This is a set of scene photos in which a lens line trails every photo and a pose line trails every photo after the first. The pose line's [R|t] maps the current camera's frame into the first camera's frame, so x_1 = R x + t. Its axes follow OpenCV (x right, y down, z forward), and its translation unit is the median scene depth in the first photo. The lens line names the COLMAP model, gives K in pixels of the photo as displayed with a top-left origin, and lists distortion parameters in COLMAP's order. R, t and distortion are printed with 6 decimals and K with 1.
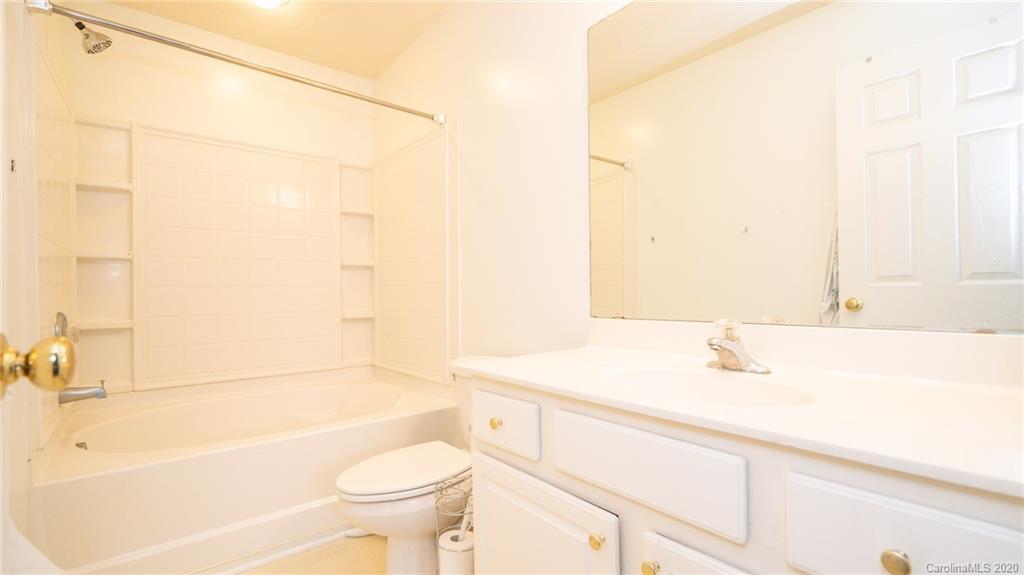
lens RADIAL K [[461.9, 0, 511.3], [0, 461.9, 289.4], [0, 0, 1]] dist [-0.004405, 0.002249]
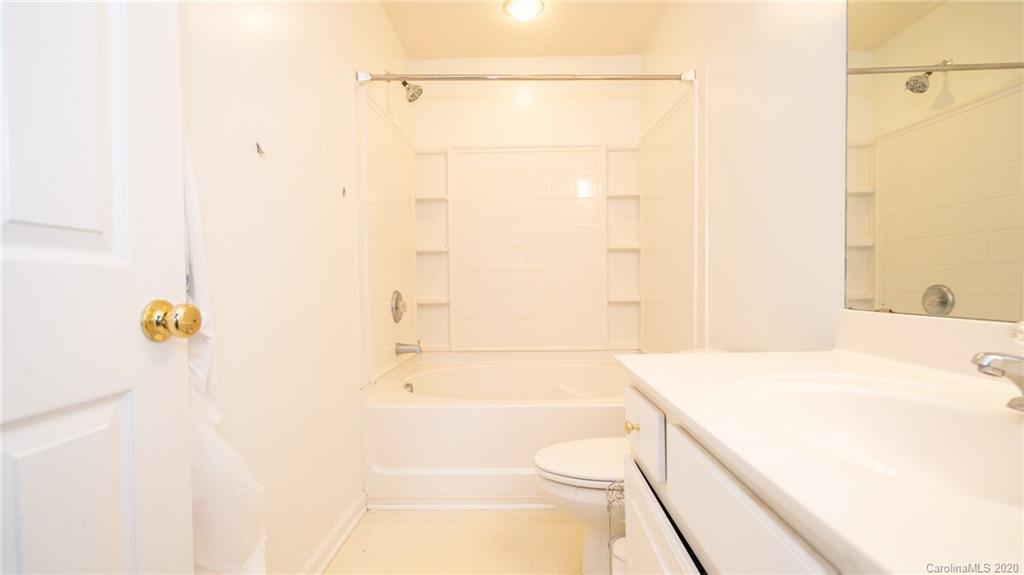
lens RADIAL K [[461.9, 0, 512.8], [0, 461.9, 288.7], [0, 0, 1]] dist [-0.004405, 0.002249]
pose [[0.762060, 0.011955, -0.647396, 0.173112], [0.009488, 0.999516, 0.029625, 0.003883], [0.647437, -0.028719, 0.761578, 0.112617]]
